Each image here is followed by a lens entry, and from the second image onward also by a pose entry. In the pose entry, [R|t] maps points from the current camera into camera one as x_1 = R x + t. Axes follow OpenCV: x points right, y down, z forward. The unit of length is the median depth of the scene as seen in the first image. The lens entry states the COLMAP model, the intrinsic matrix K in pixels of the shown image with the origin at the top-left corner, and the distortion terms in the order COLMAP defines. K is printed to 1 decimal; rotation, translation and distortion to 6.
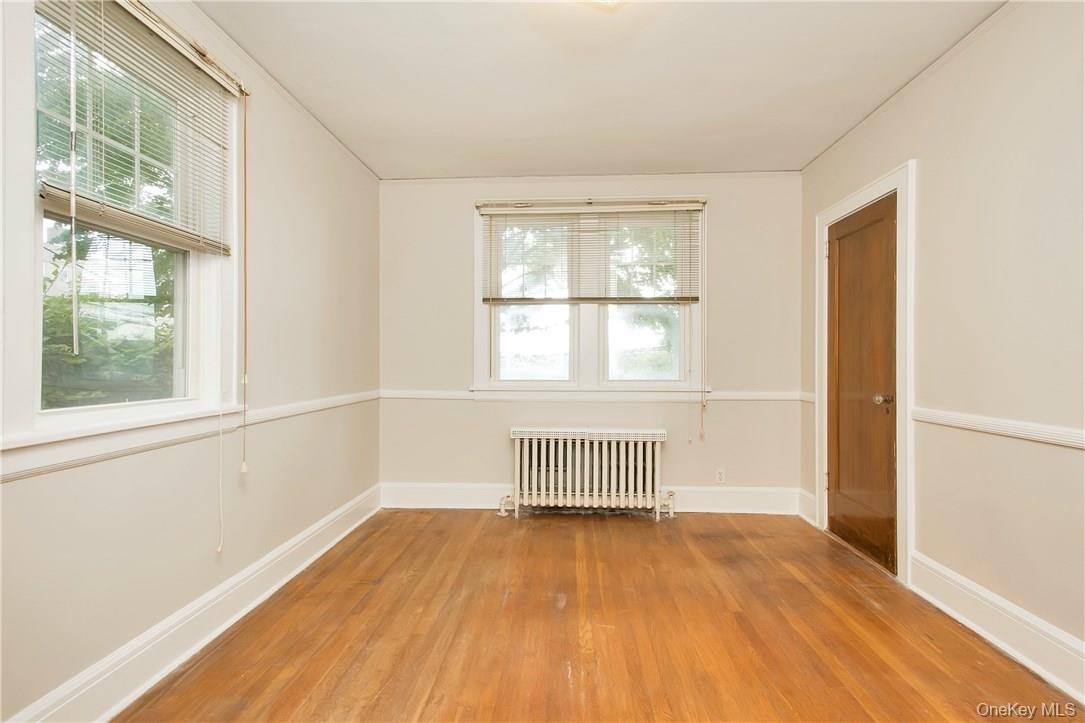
lens RADIAL K [[539.0, 0, 548.0], [0, 539.0, 361.2], [0, 0, 1]] dist [0.084158, -0.000360]
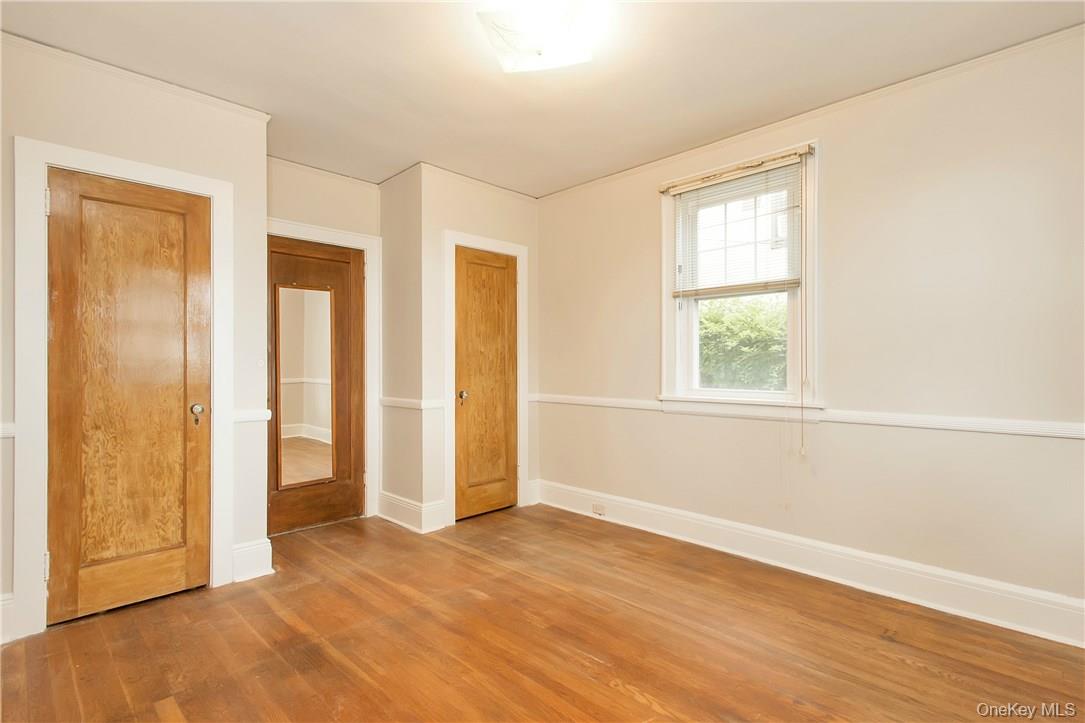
lens RADIAL K [[539.0, 0, 548.0], [0, 539.0, 361.2], [0, 0, 1]] dist [0.084158, -0.000360]
pose [[-0.676424, -0.003247, -0.736505, 0.772583], [0.003386, 0.999966, -0.007519, -0.002547], [0.736504, -0.007580, -0.676390, 1.443011]]
